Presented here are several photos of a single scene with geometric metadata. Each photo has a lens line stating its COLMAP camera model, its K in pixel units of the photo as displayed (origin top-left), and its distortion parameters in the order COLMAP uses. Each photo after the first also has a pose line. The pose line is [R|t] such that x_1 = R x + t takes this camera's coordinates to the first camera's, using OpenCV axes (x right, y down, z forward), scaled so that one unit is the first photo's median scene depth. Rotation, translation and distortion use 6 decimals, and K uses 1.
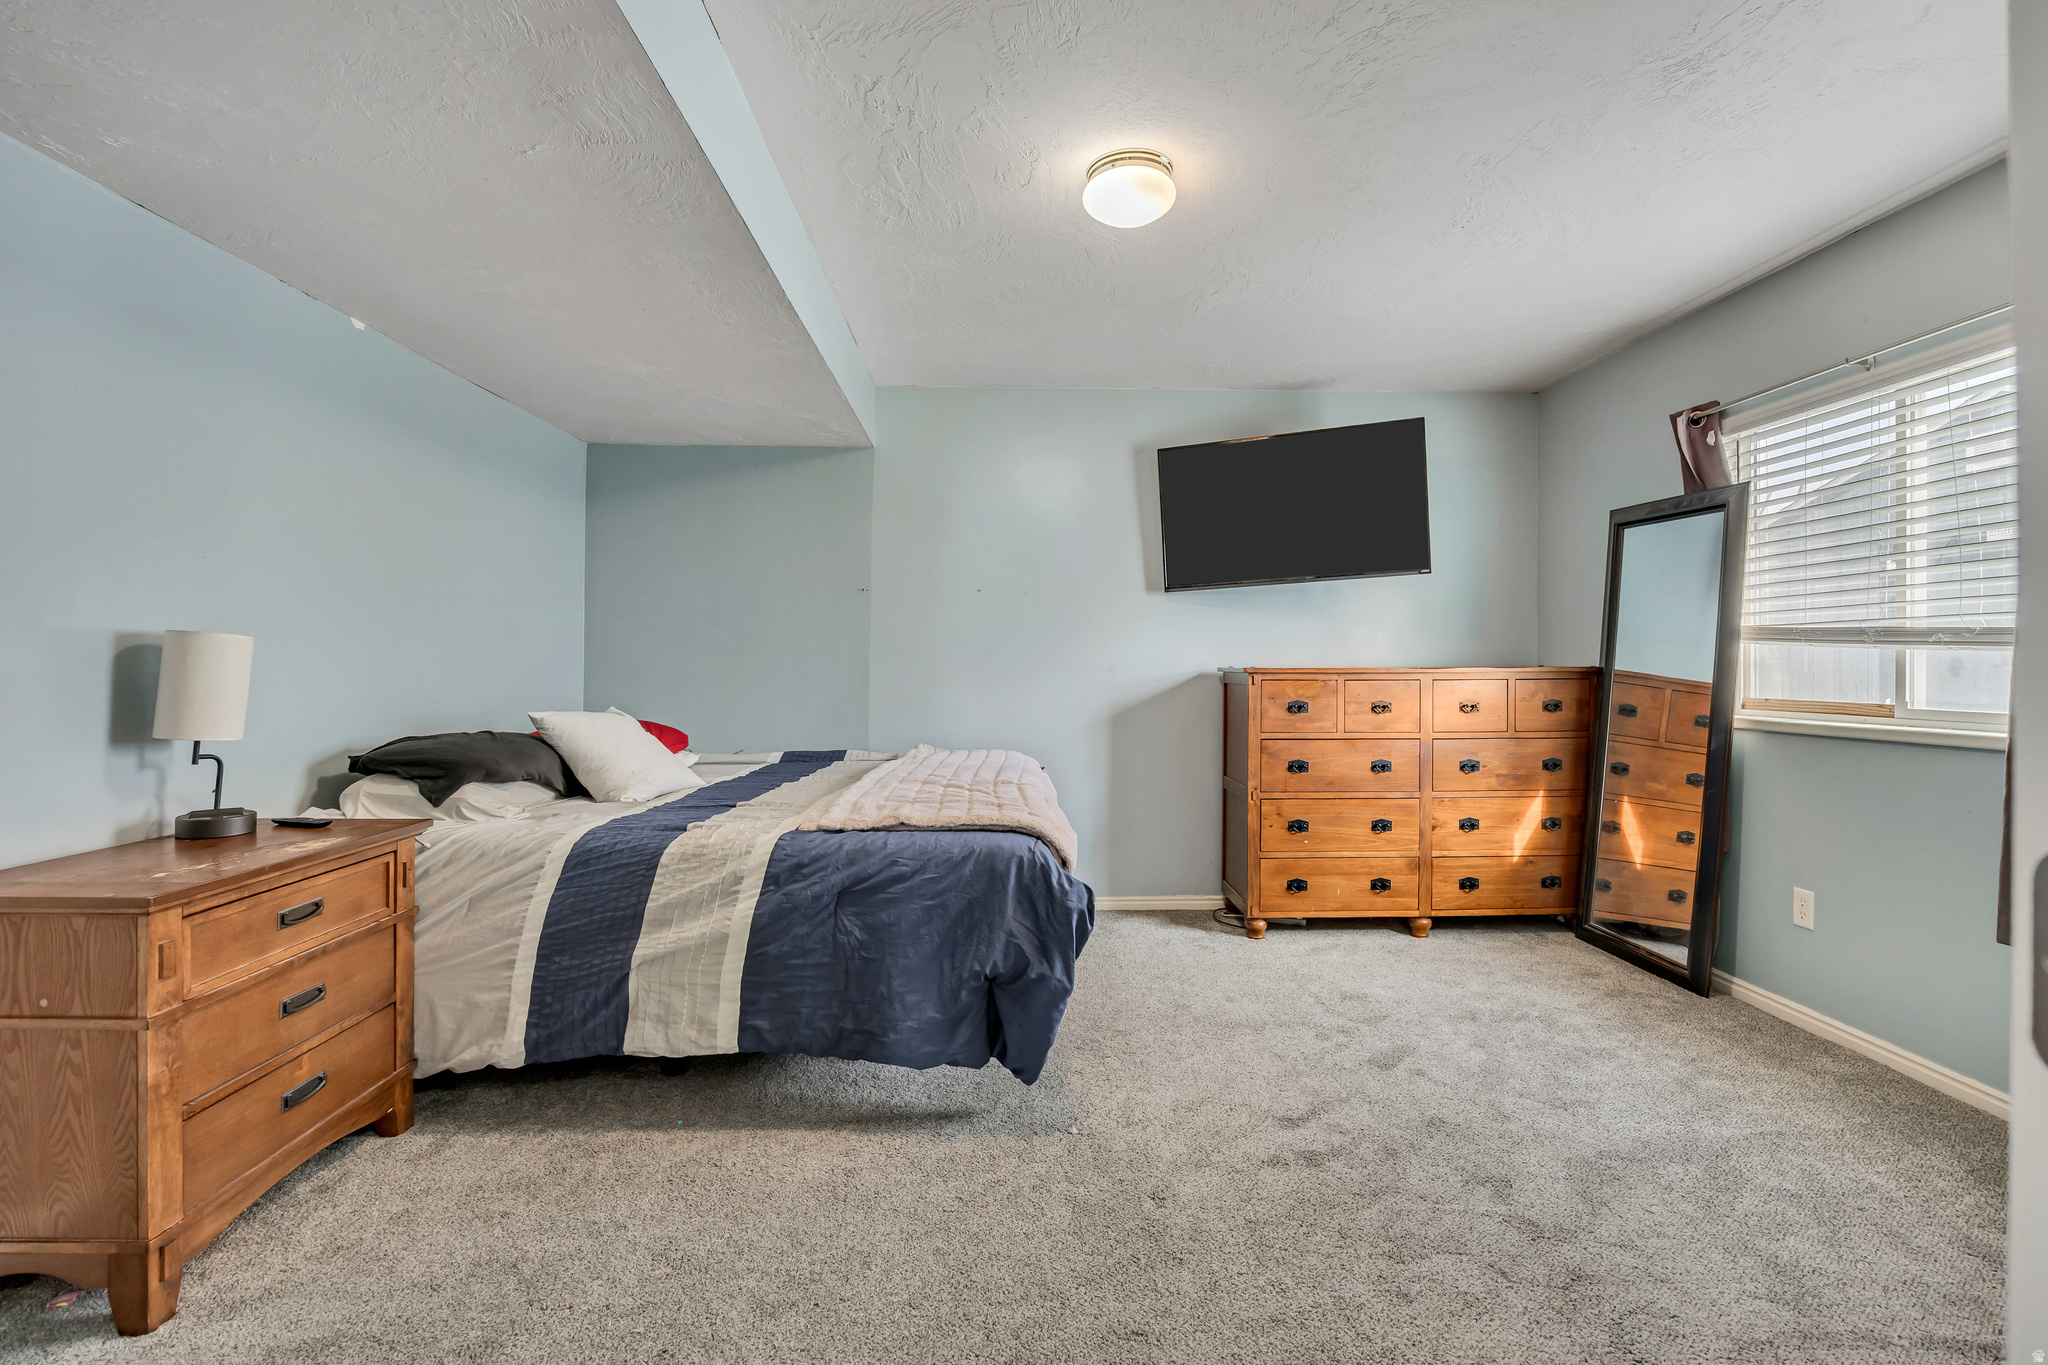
lens RADIAL K [[1035.7, 0, 1020.9], [0, 1035.7, 681.8], [0, 0, 1]] dist [-0.017511, 0.000012]
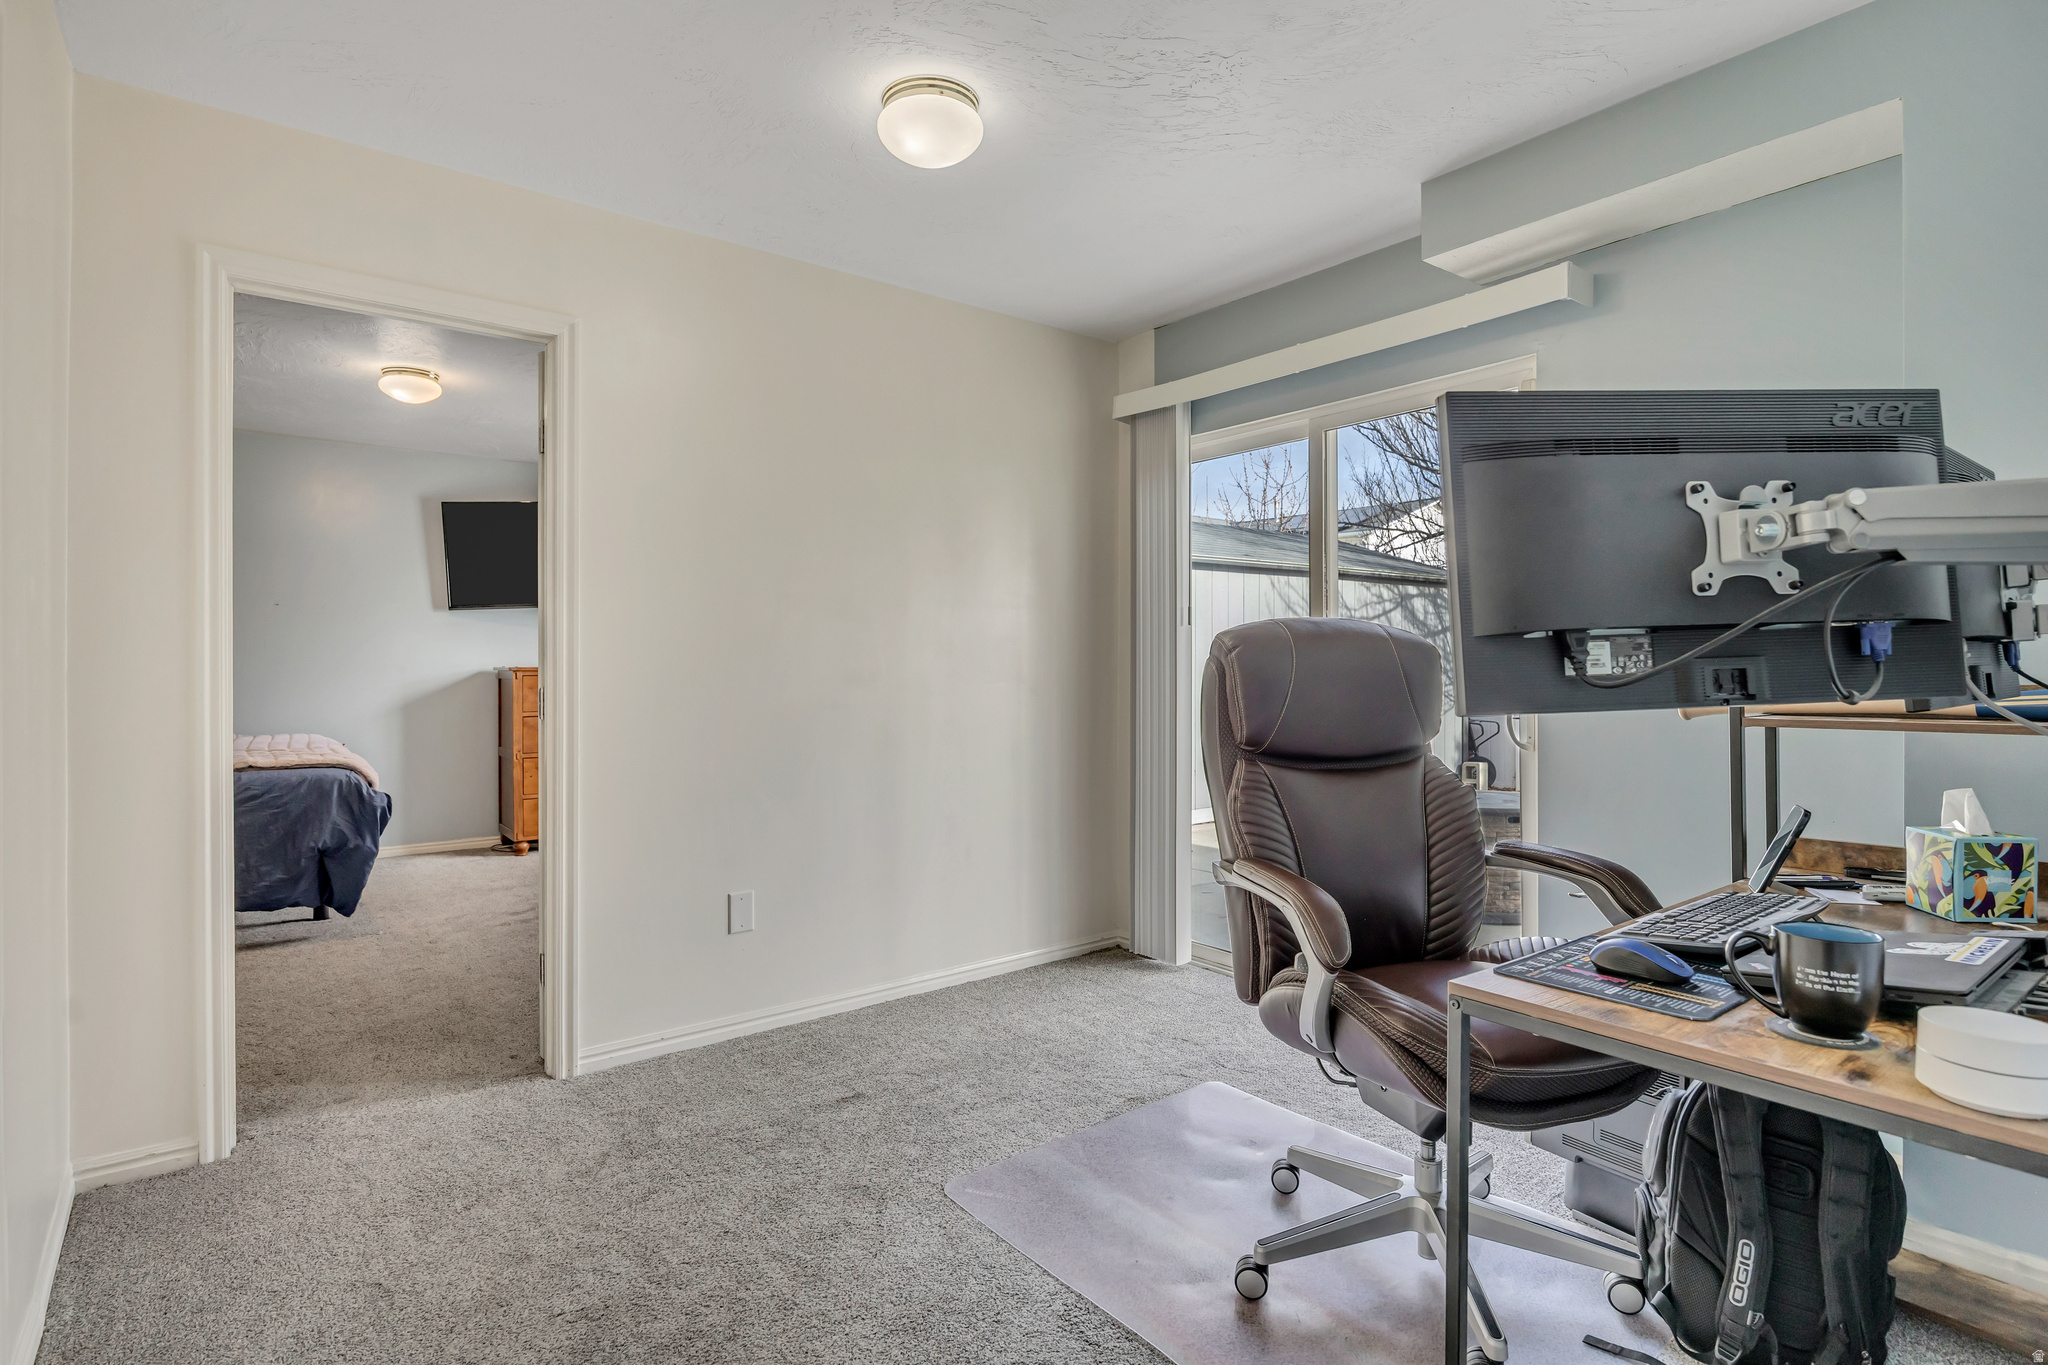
lens RADIAL K [[1035.7, 0, 1025.5], [0, 1035.7, 685.3], [0, 0, 1]] dist [-0.017511, 0.000012]
pose [[0.808882, -0.010842, 0.587871, -0.079545], [0.008789, 0.999941, 0.006348, 0.014774], [-0.587906, 0.000032, 0.808929, -1.000609]]
